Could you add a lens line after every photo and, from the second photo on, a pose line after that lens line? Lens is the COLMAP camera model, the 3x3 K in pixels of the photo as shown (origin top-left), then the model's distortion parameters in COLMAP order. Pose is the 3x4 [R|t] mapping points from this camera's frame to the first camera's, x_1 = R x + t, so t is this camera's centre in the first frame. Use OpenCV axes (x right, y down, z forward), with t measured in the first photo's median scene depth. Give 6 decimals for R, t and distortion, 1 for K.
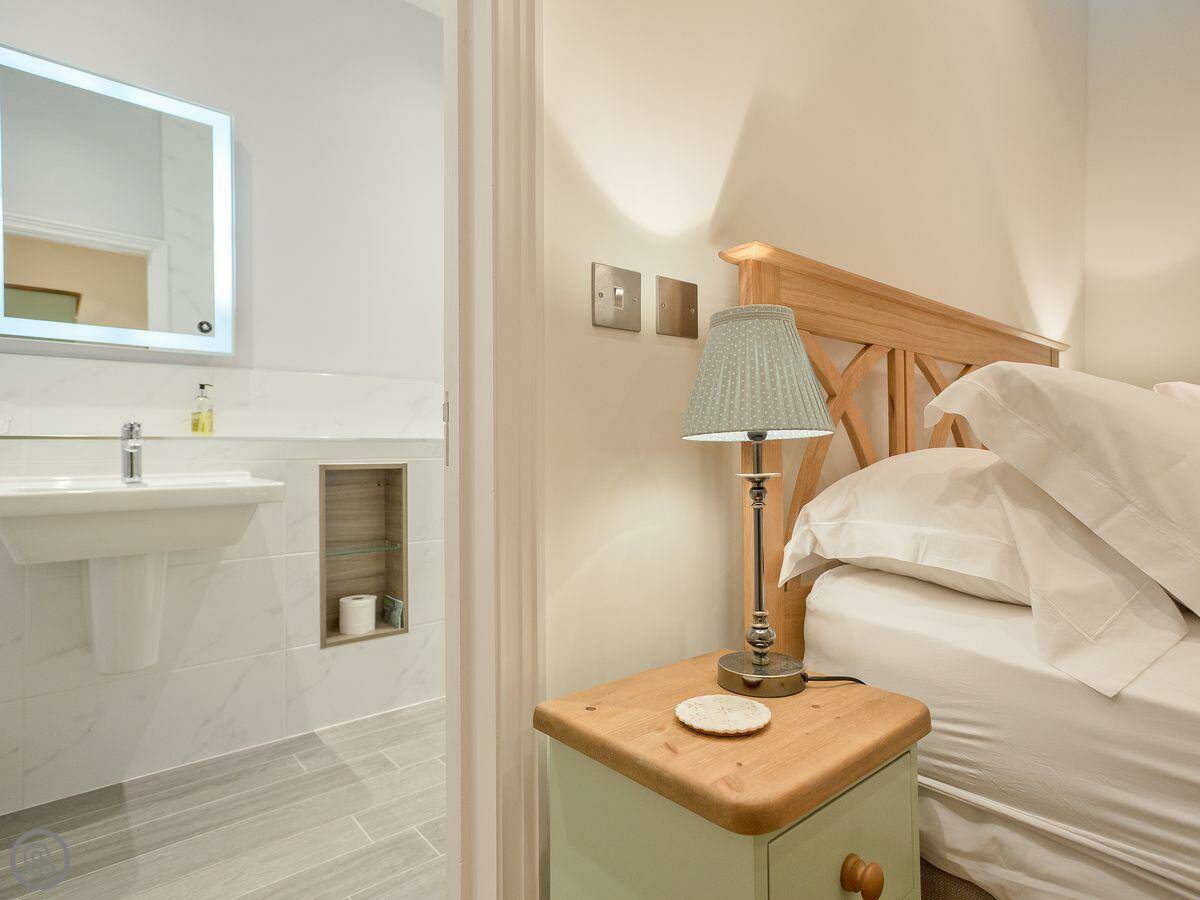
lens RADIAL K [[618.9, 0, 600.0], [0, 618.9, 450.0], [0, 0, 1]] dist [0.075962, 0.000209]
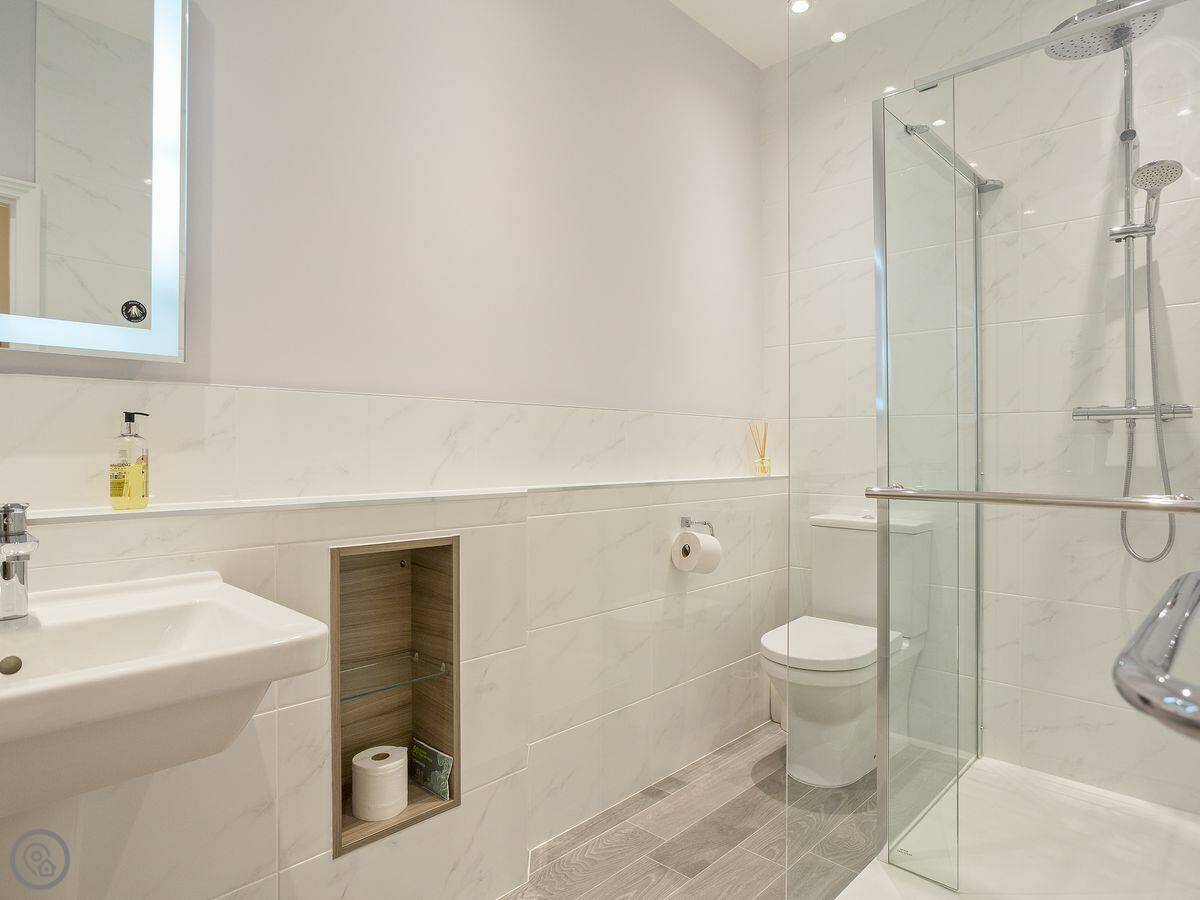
lens RADIAL K [[673.3, 0, 600.0], [0, 673.3, 450.0], [0, 0, 1]] dist [-0.017876, 0.021448]
pose [[0.991973, 0.001585, 0.126441, -0.258988], [-0.001271, 0.999996, -0.002562, -0.062455], [-0.126444, 0.002380, 0.991971, 0.326344]]
